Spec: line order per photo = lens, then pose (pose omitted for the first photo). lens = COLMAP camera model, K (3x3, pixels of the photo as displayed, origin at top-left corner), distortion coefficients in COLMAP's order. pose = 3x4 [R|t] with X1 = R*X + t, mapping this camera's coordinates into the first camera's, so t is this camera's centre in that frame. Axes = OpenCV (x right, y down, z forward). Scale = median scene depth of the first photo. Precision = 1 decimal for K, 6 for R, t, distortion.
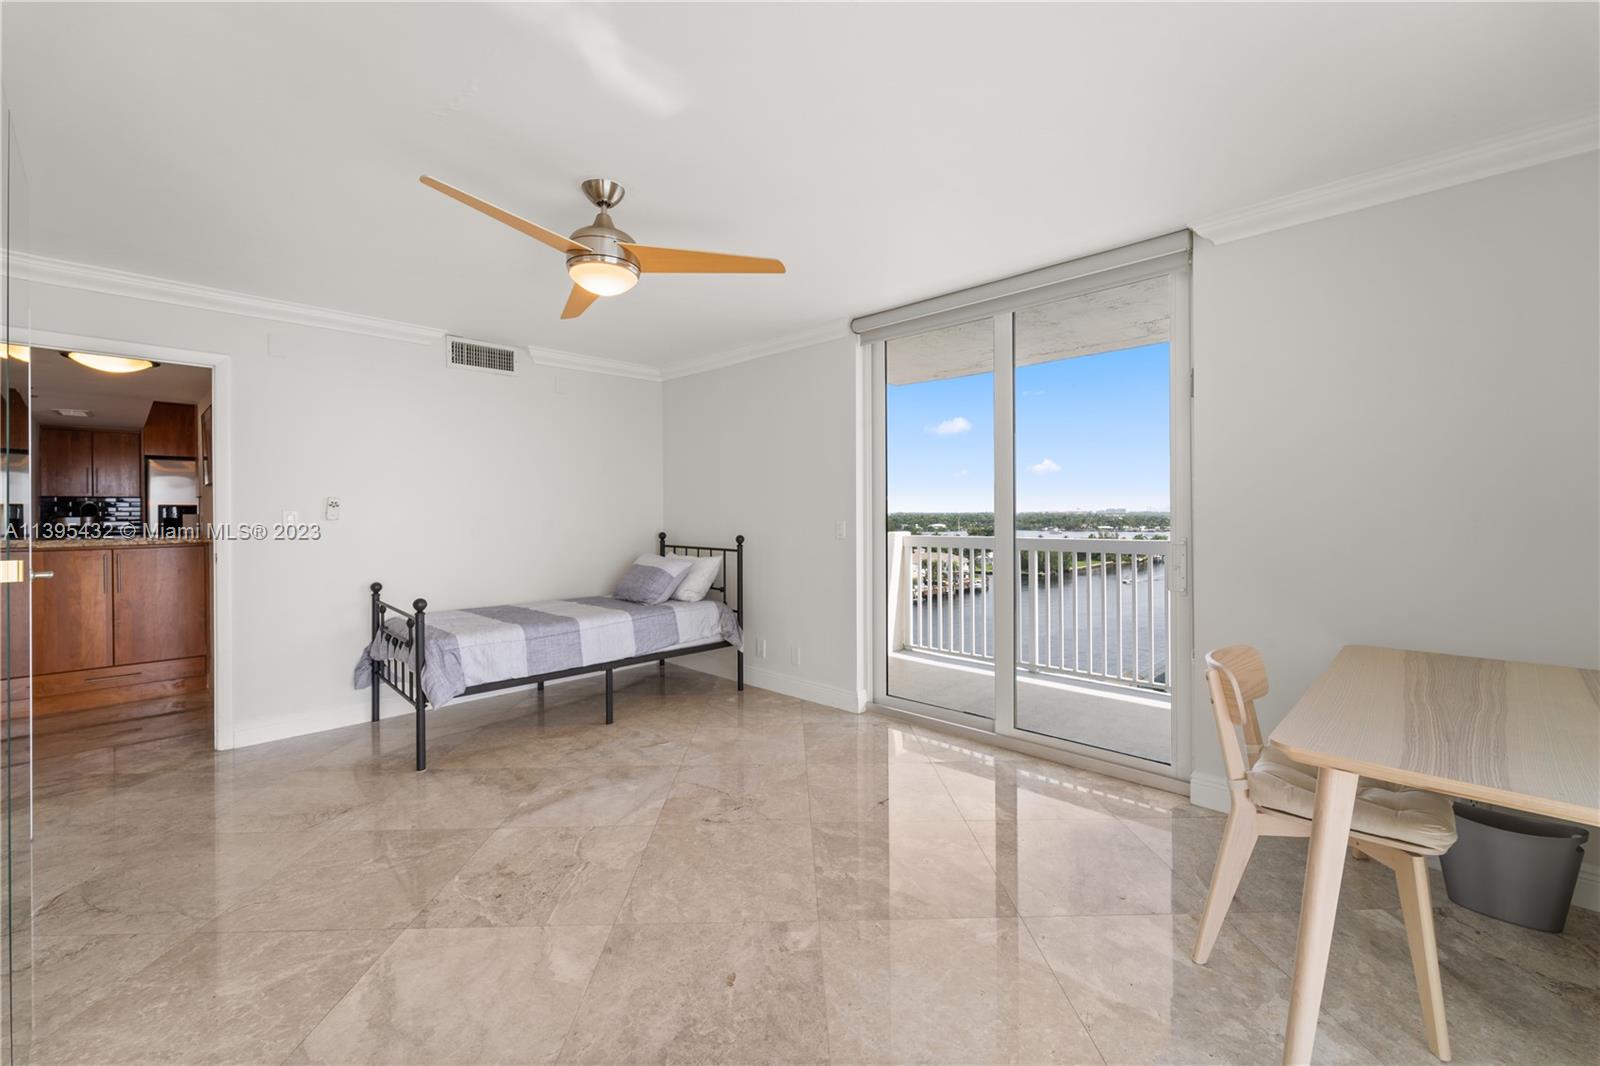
lens RADIAL K [[648.4, 0, 801.4], [0, 648.4, 520.1], [0, 0, 1]] dist [-0.001886, -0.000349]
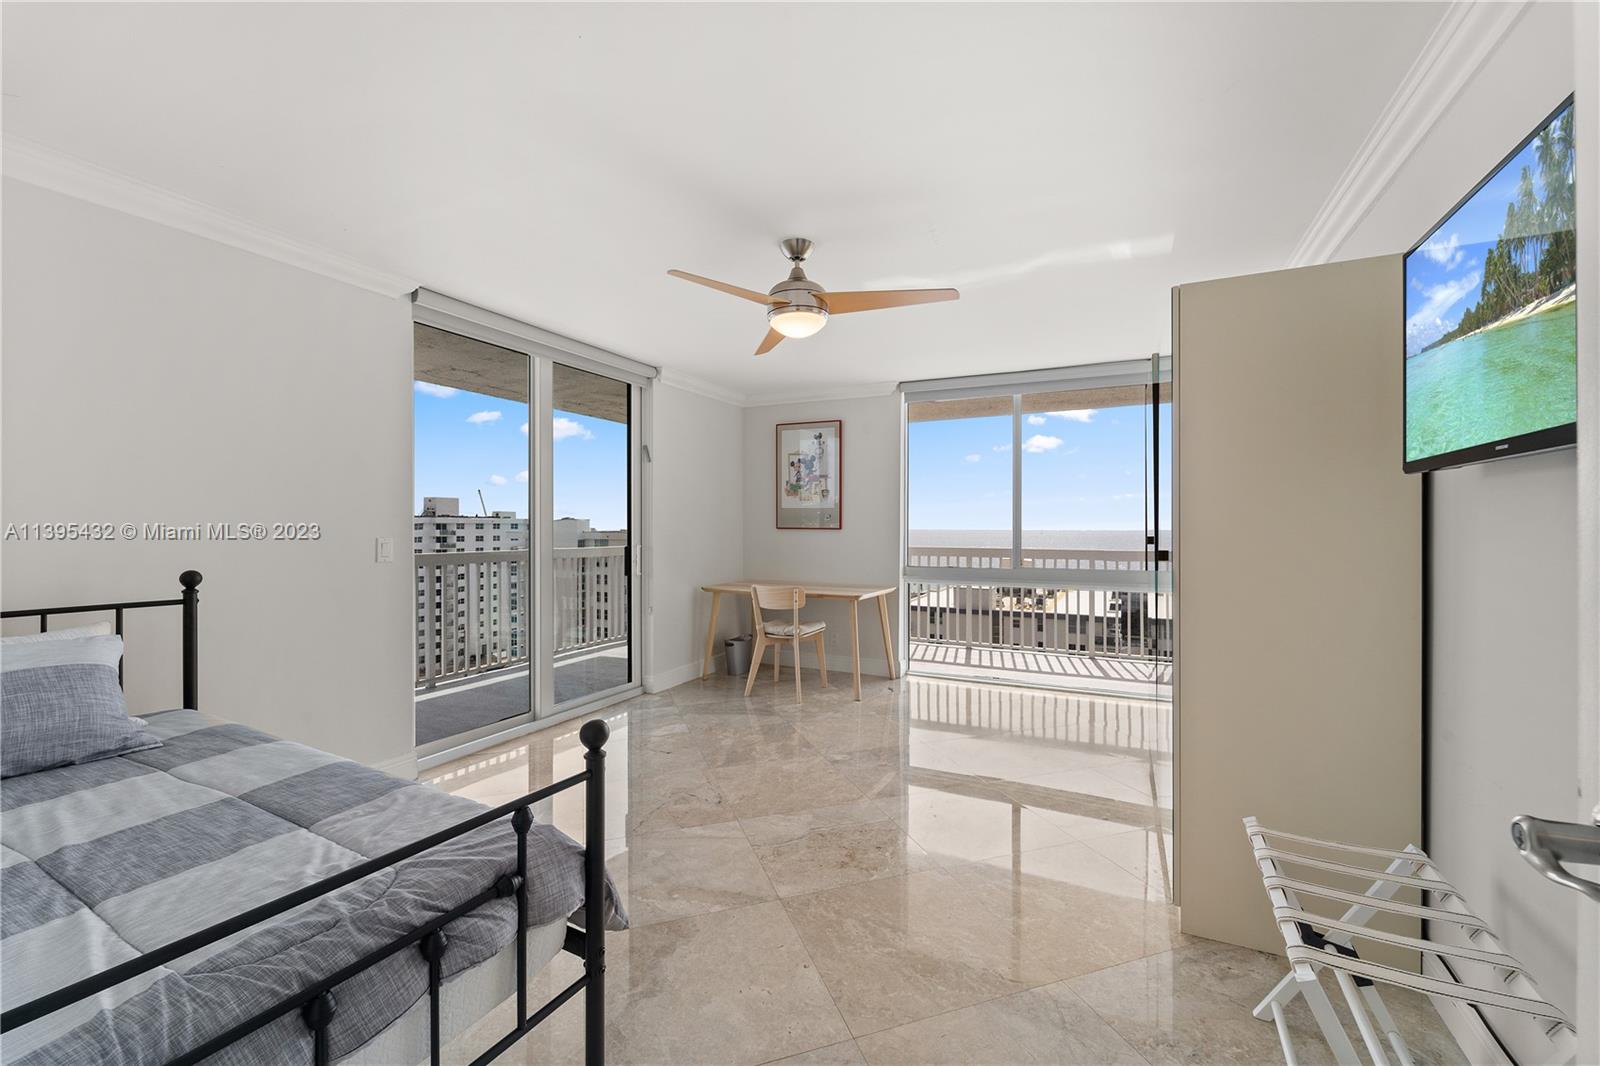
lens RADIAL K [[651.7, 0, 800.1], [0, 651.7, 494.5], [0, 0, 1]] dist [0.001601, -0.000136]
pose [[-0.299932, 0.048241, 0.952740, -1.340553], [0.007290, 0.998807, -0.048278, -0.016352], [-0.953933, -0.007535, -0.299926, 1.253507]]
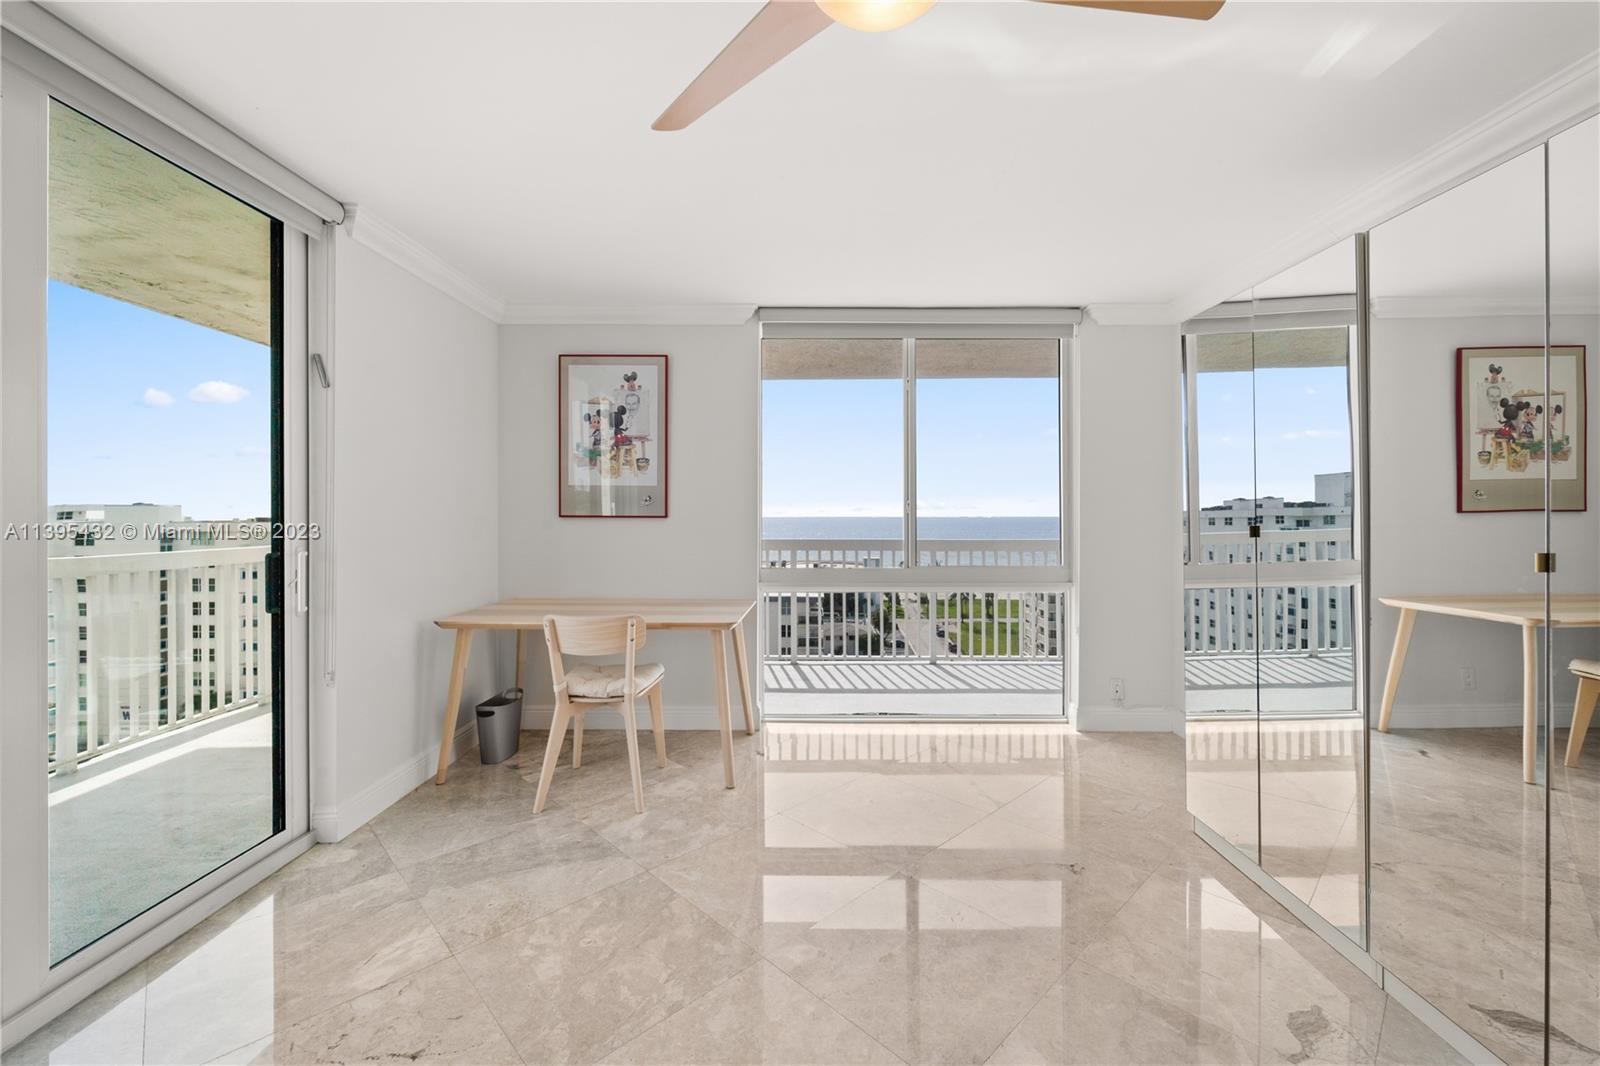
lens RADIAL K [[651.7, 0, 800.1], [0, 651.7, 494.5], [0, 0, 1]] dist [0.001601, -0.000136]
pose [[-0.681313, 0.026420, 0.731516, -0.551644], [0.011354, 0.999610, -0.025528, -0.015006], [-0.731904, -0.009087, -0.681347, 1.248391]]
